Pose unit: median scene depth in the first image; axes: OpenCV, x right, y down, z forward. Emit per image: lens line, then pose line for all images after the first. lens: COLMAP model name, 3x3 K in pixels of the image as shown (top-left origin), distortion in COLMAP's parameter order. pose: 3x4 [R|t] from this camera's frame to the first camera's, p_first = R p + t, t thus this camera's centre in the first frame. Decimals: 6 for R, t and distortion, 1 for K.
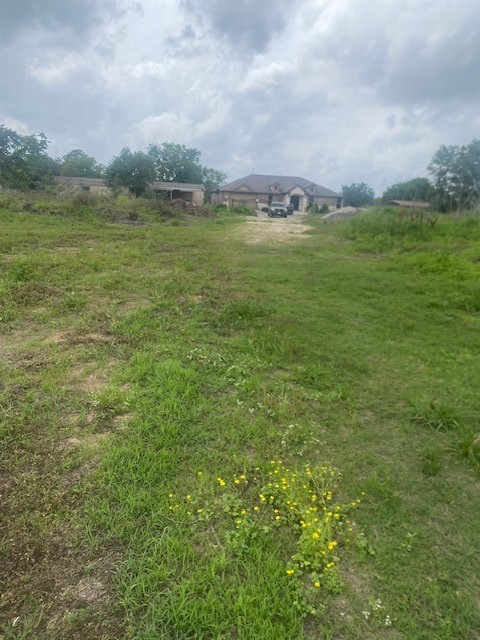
lens RADIAL K [[493.9, 0, 247.9], [0, 493.9, 307.7], [0, 0, 1]] dist [0.026457, -0.028302]
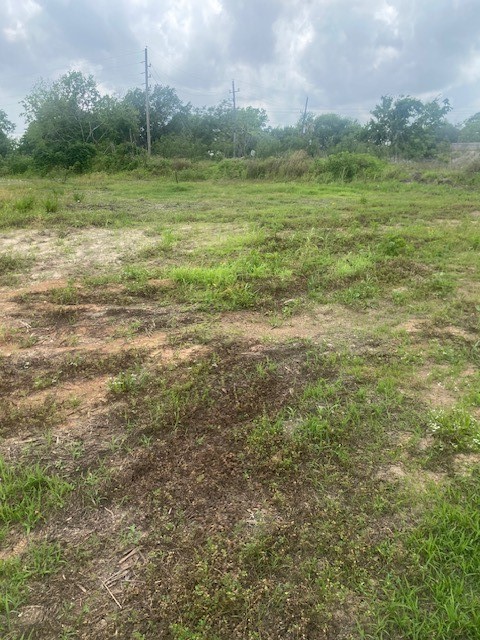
lens RADIAL K [[493.9, 0, 236.4], [0, 493.9, 315.2], [0, 0, 1]] dist [0.026457, -0.028302]
pose [[0.728383, 0.154848, -0.667444, -0.012012], [-0.106023, 0.987867, 0.113483, -0.010526], [0.676918, -0.011895, 0.735962, 0.063184]]
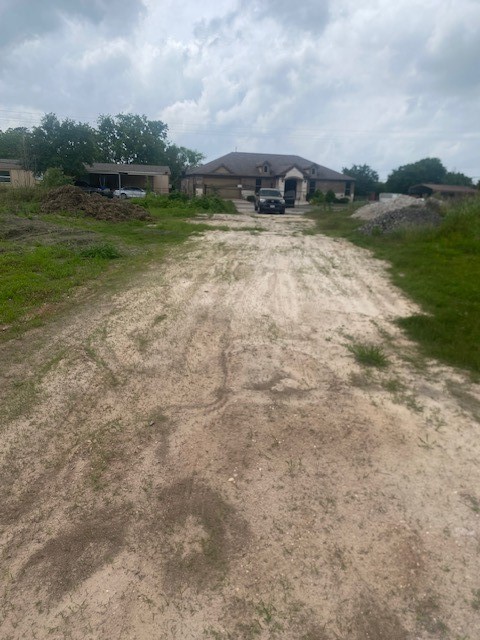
lens RADIAL K [[493.9, 0, 252.4], [0, 493.9, 301.6], [0, 0, 1]] dist [0.026457, -0.028302]
pose [[0.999419, -0.021383, 0.026550, 0.087963], [0.021008, 0.999677, 0.014294, -0.364532], [-0.026847, -0.013728, 0.999545, 1.698312]]
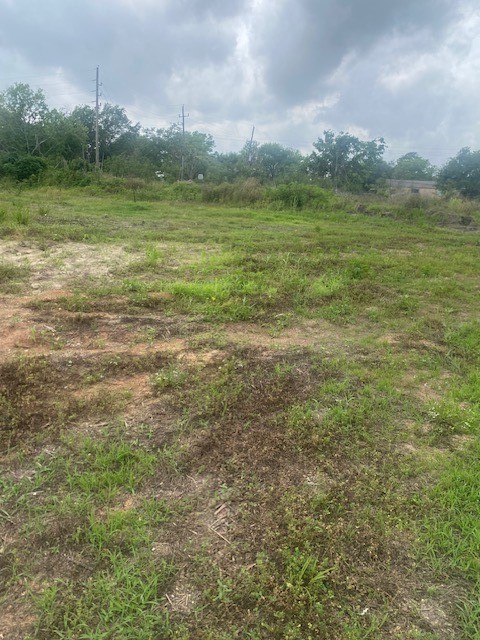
lens RADIAL K [[493.9, 0, 241.0], [0, 493.9, 311.0], [0, 0, 1]] dist [0.026457, -0.028302]
pose [[0.806164, 0.141589, -0.574502, -0.024393], [-0.140948, 0.988950, 0.045947, 0.000715], [0.574659, 0.043934, 0.817213, -0.001844]]
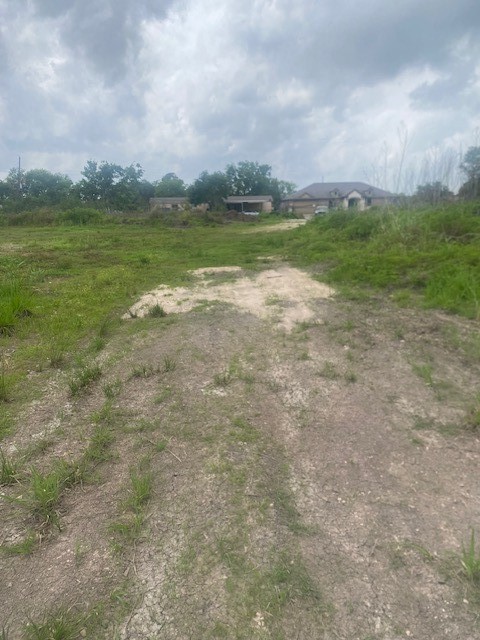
lens RADIAL K [[493.9, 0, 254.0], [0, 493.9, 326.1], [0, 0, 1]] dist [0.026457, -0.028302]
pose [[0.982074, -0.025851, -0.186714, 0.532640], [0.029460, 0.999428, 0.016580, 0.251043], [0.186178, -0.021784, 0.982274, -1.046473]]
